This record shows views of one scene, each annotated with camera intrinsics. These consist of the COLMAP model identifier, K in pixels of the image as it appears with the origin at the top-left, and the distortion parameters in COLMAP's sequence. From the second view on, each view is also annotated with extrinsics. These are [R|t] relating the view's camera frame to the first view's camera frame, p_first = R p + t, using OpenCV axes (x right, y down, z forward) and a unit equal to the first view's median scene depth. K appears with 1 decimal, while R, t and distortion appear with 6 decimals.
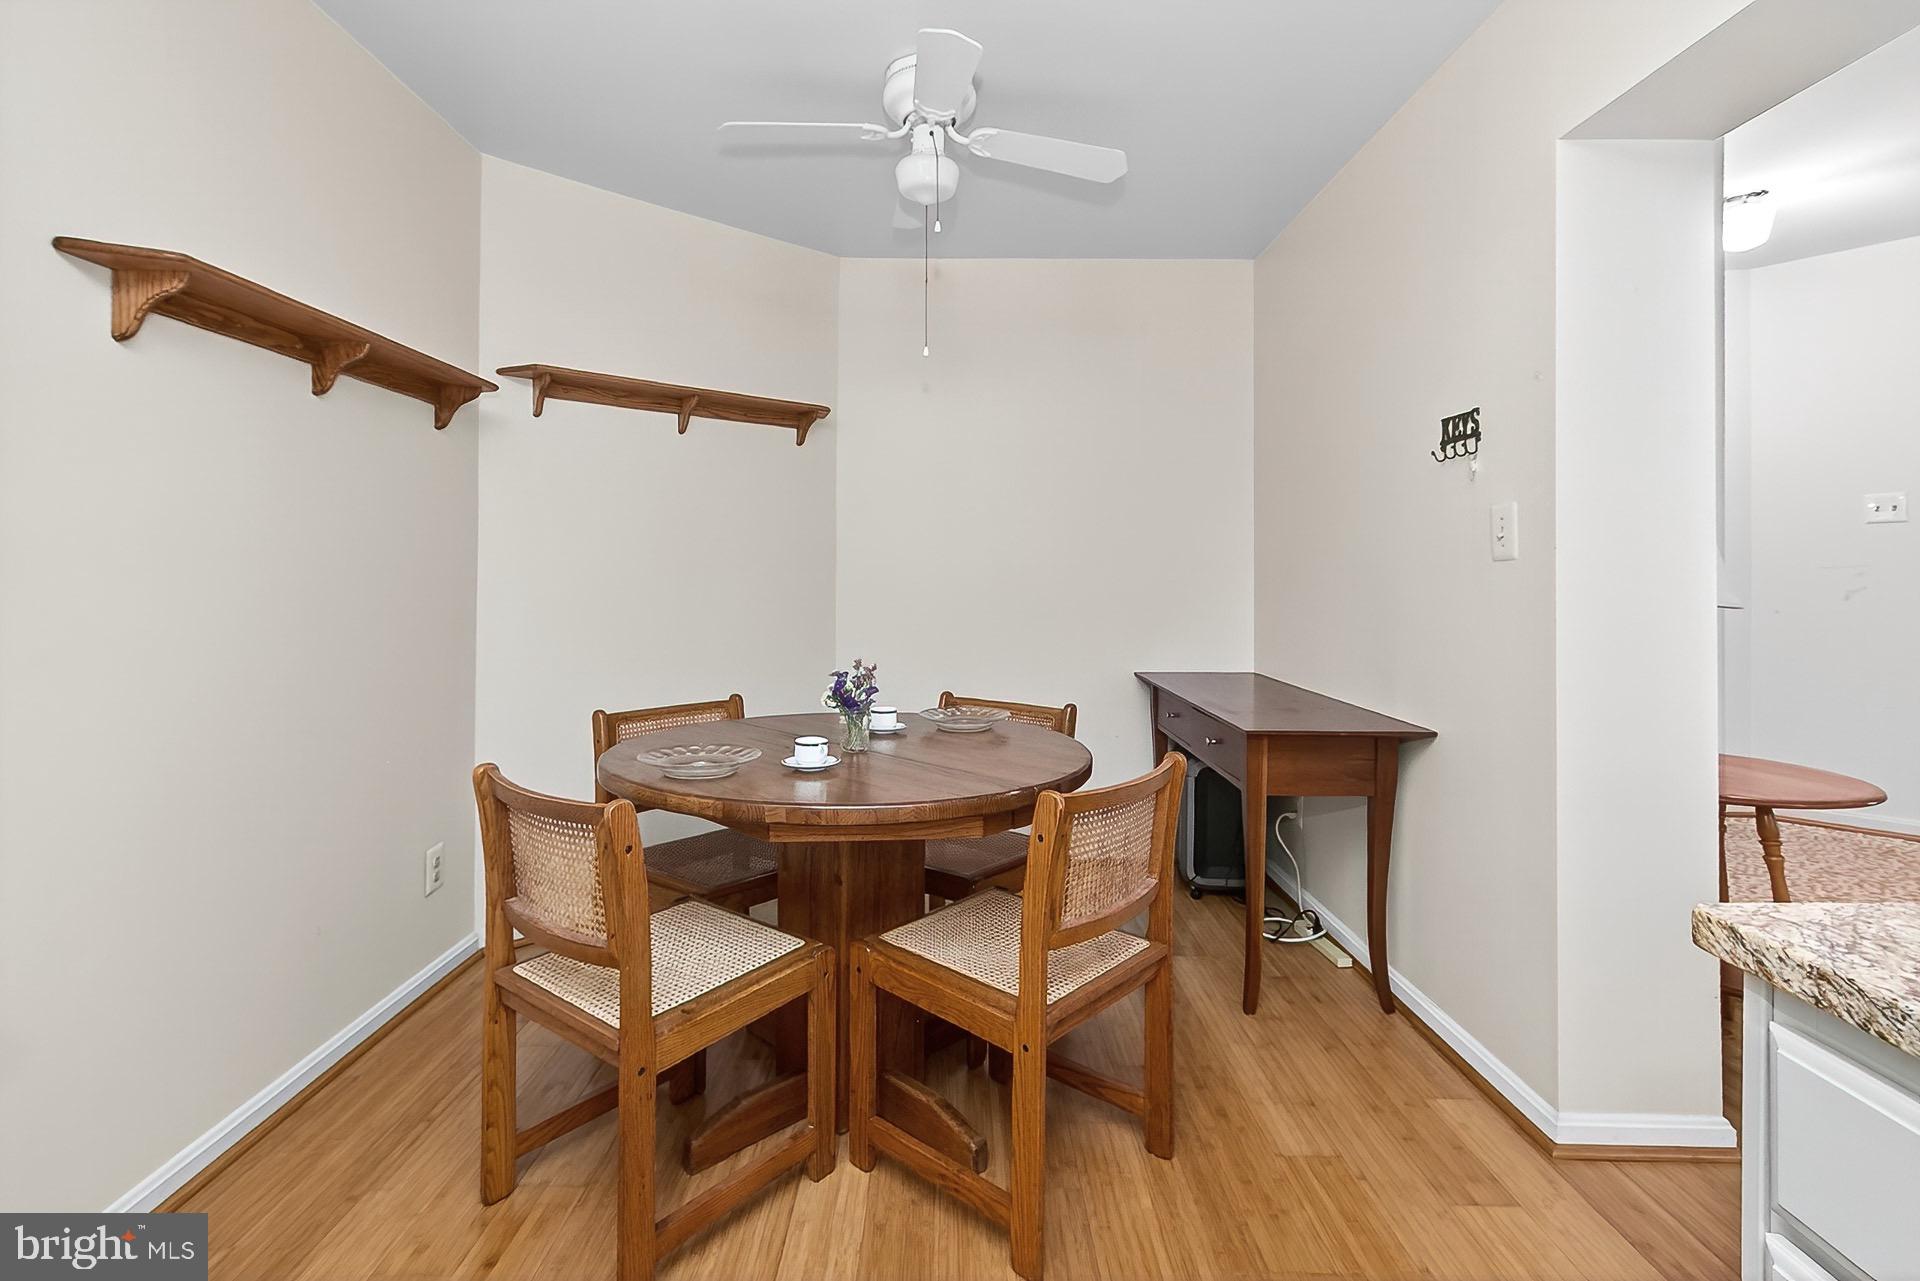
lens RADIAL K [[909.1, 0, 956.9], [0, 909.1, 588.0], [0, 0, 1]] dist [0.001667, -0.000385]
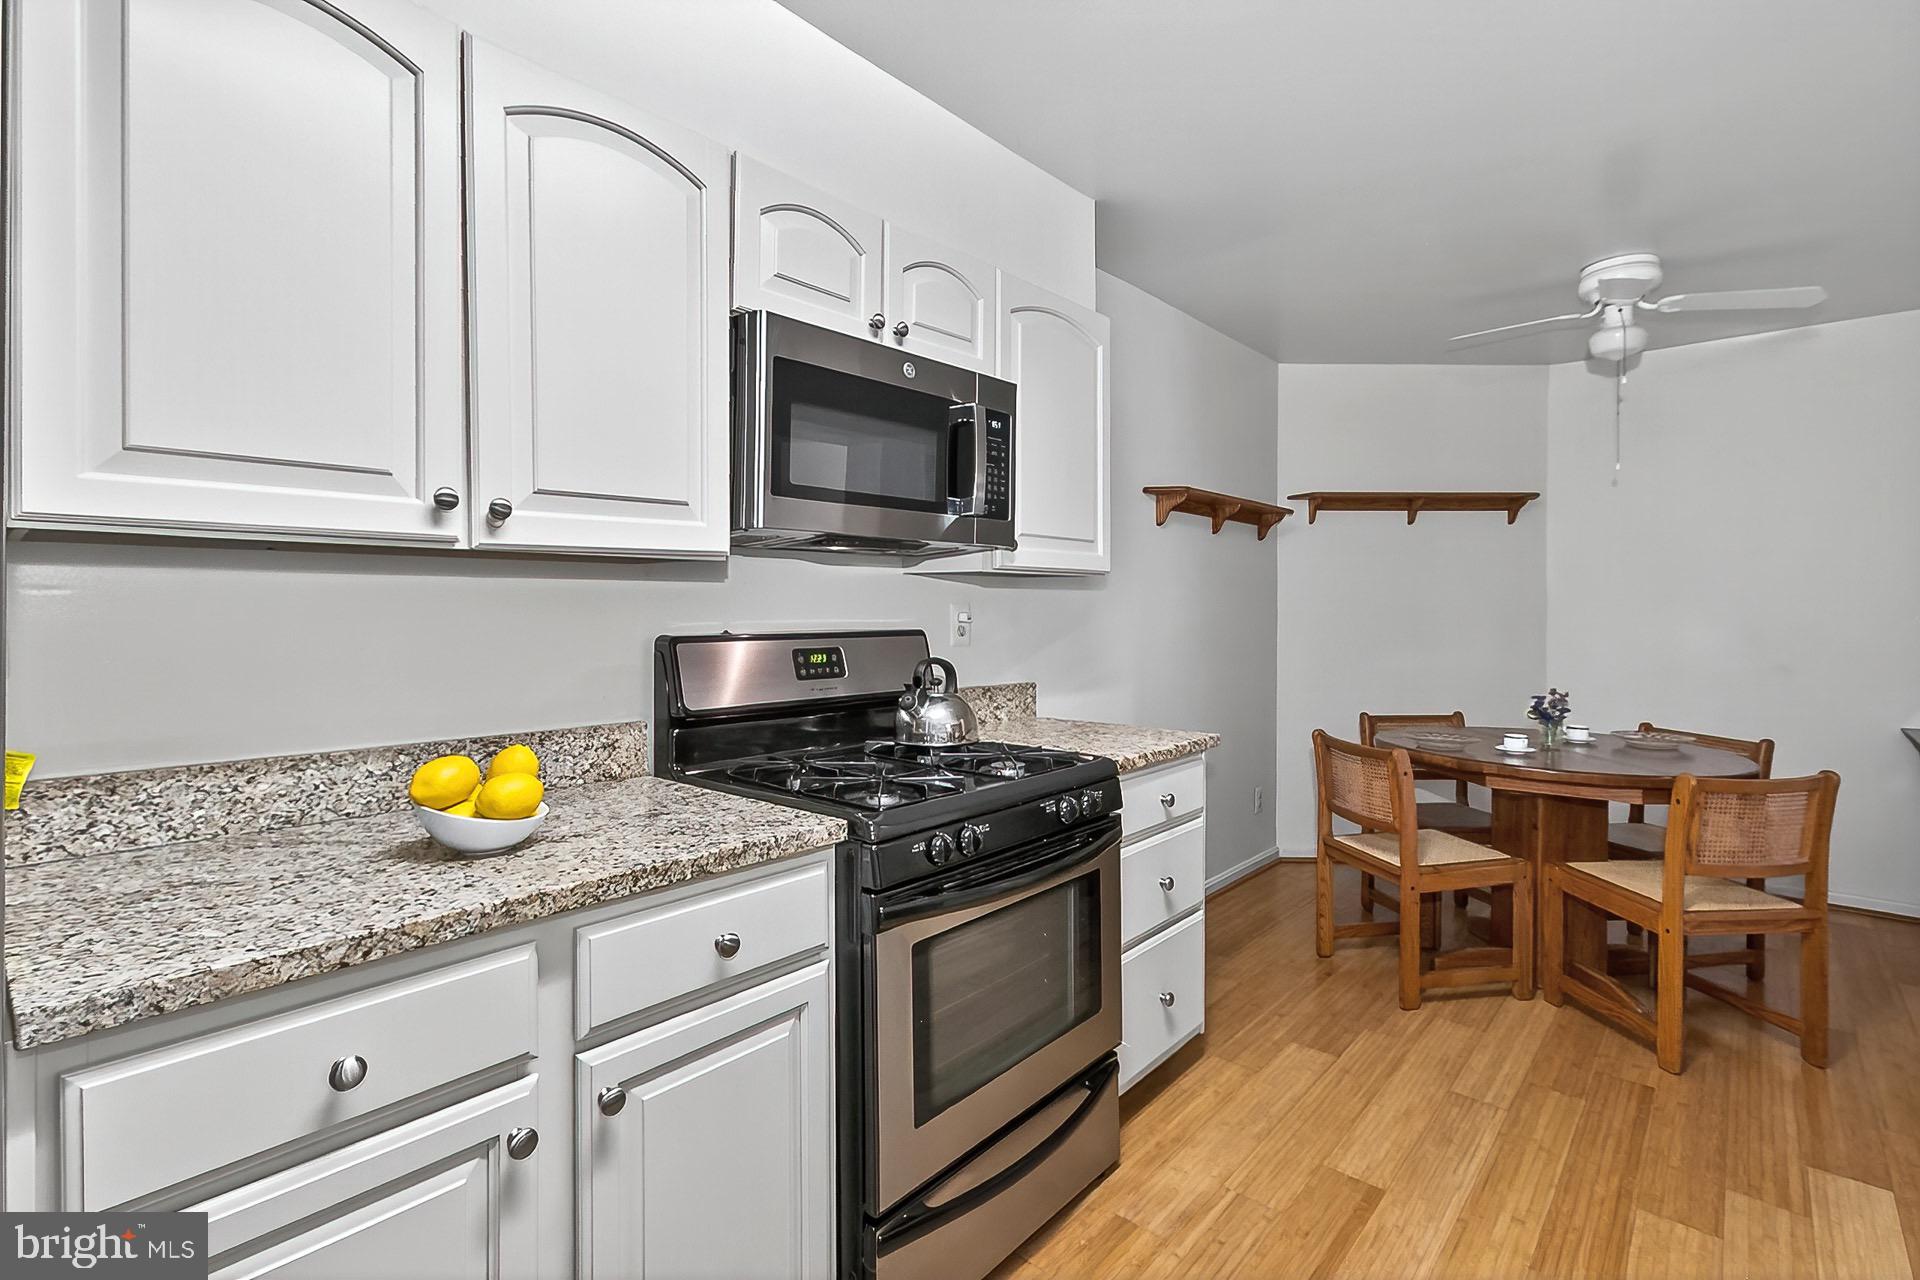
lens RADIAL K [[882.0, 0, 957.6], [0, 882.0, 611.7], [0, 0, 1]] dist [0.000116, -0.000946]
pose [[0.741776, -0.002090, -0.670645, 0.136774], [-0.014281, 0.999719, -0.018911, -0.006008], [0.670496, 0.023606, 0.741537, -0.730372]]
